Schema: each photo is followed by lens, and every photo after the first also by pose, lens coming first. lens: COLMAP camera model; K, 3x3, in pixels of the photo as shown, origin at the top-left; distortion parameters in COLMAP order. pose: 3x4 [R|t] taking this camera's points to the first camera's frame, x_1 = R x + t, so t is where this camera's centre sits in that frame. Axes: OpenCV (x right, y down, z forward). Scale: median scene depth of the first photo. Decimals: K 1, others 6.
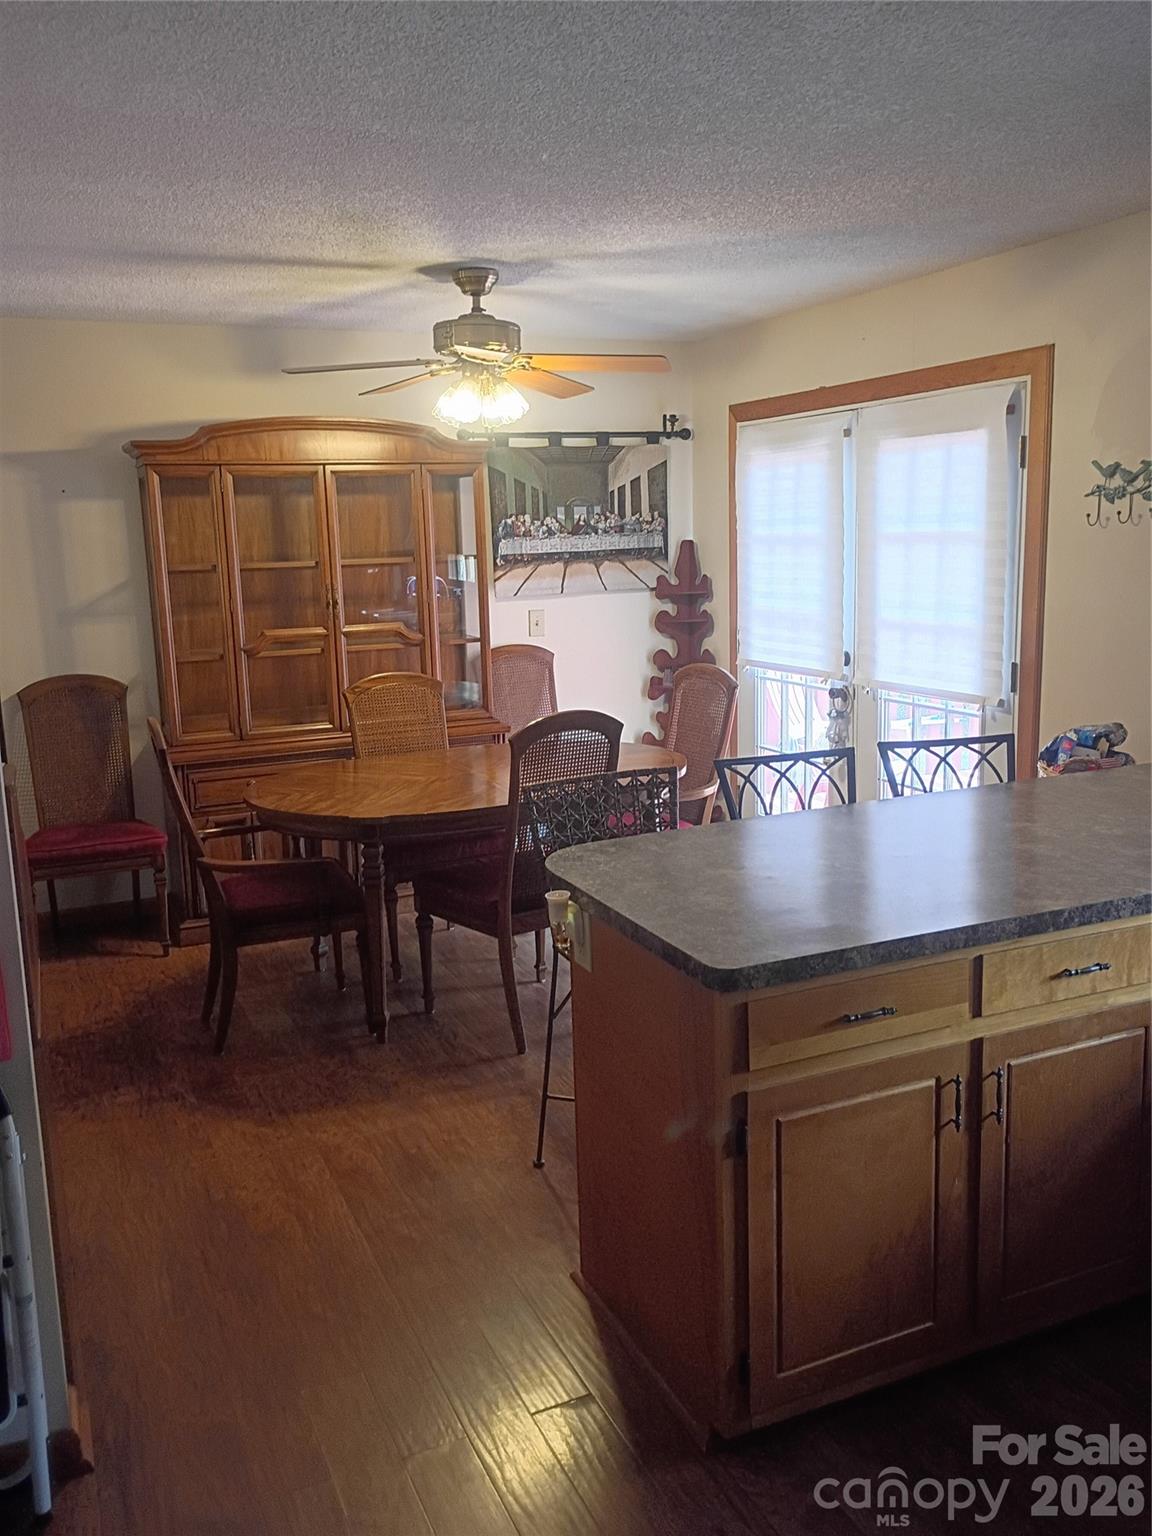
lens RADIAL K [[1273.6, 0, 576.0], [0, 1273.6, 768.0], [0, 0, 1]] dist [0.036762, -0.009220]
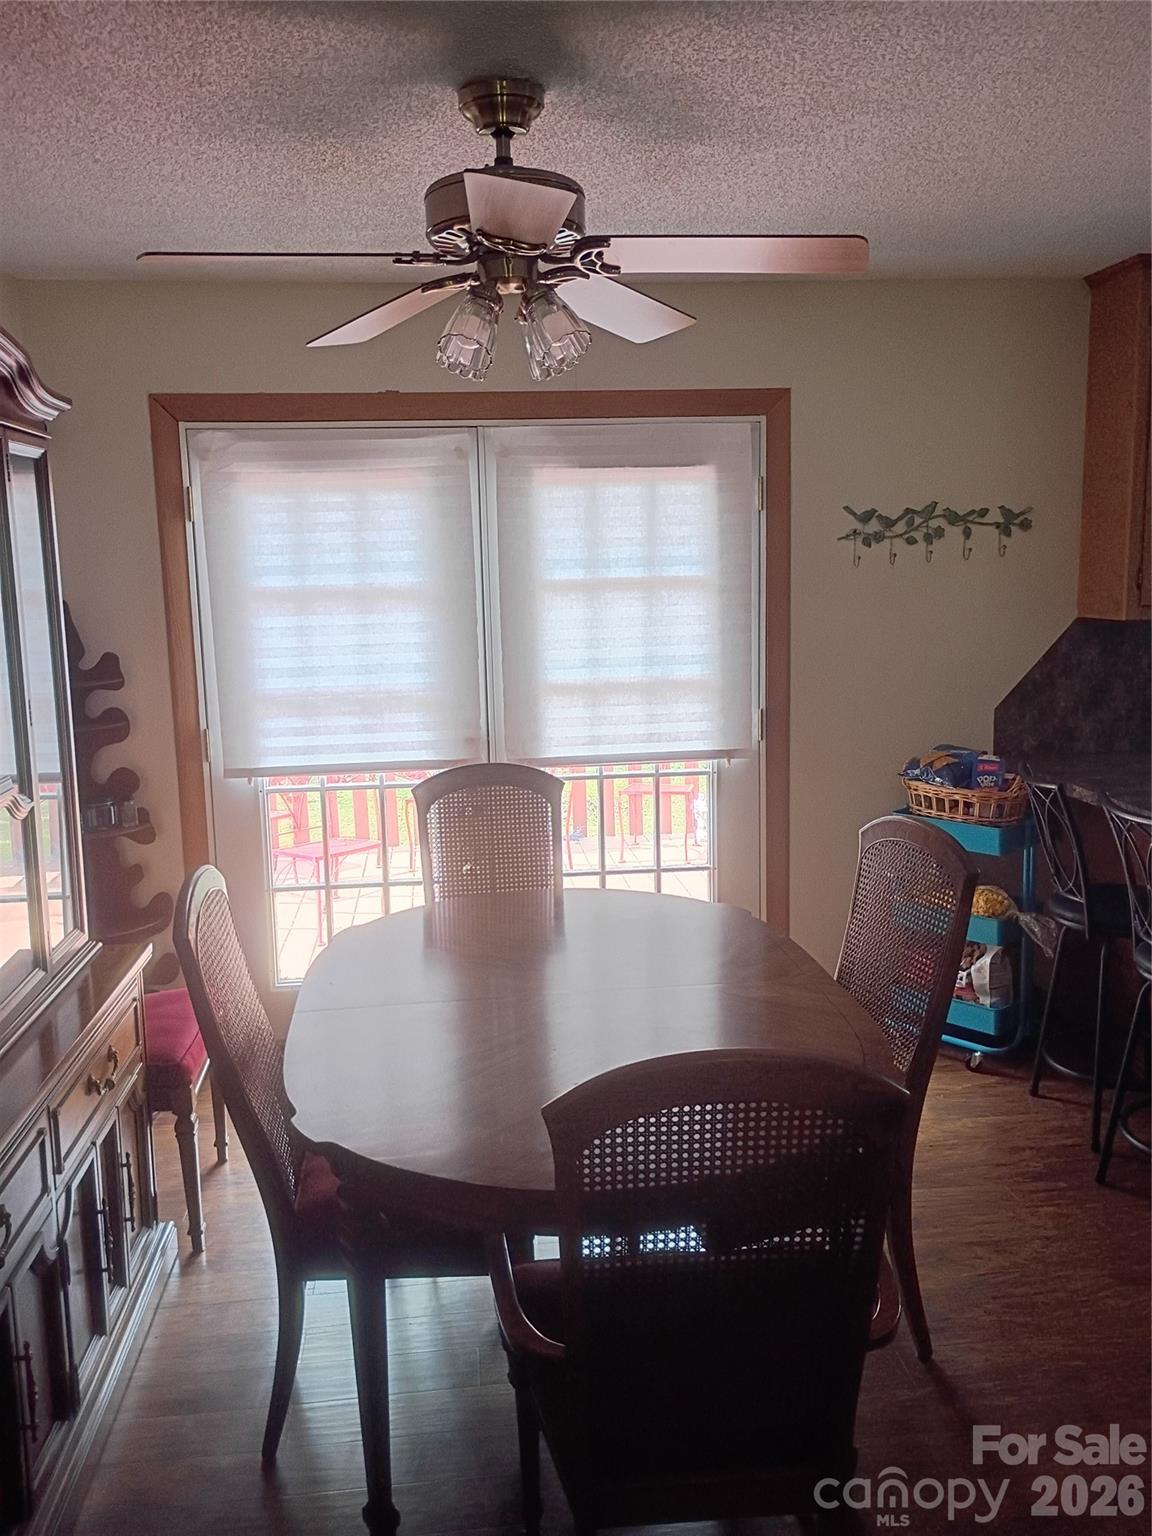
lens RADIAL K [[1273.6, 0, 576.0], [0, 1273.6, 768.0], [0, 0, 1]] dist [0.036762, -0.009220]
pose [[0.310714, -0.129006, 0.941708, -0.513894], [0.193707, 0.978549, 0.070139, -0.111536], [-0.930556, 0.160622, 0.329038, 0.683769]]
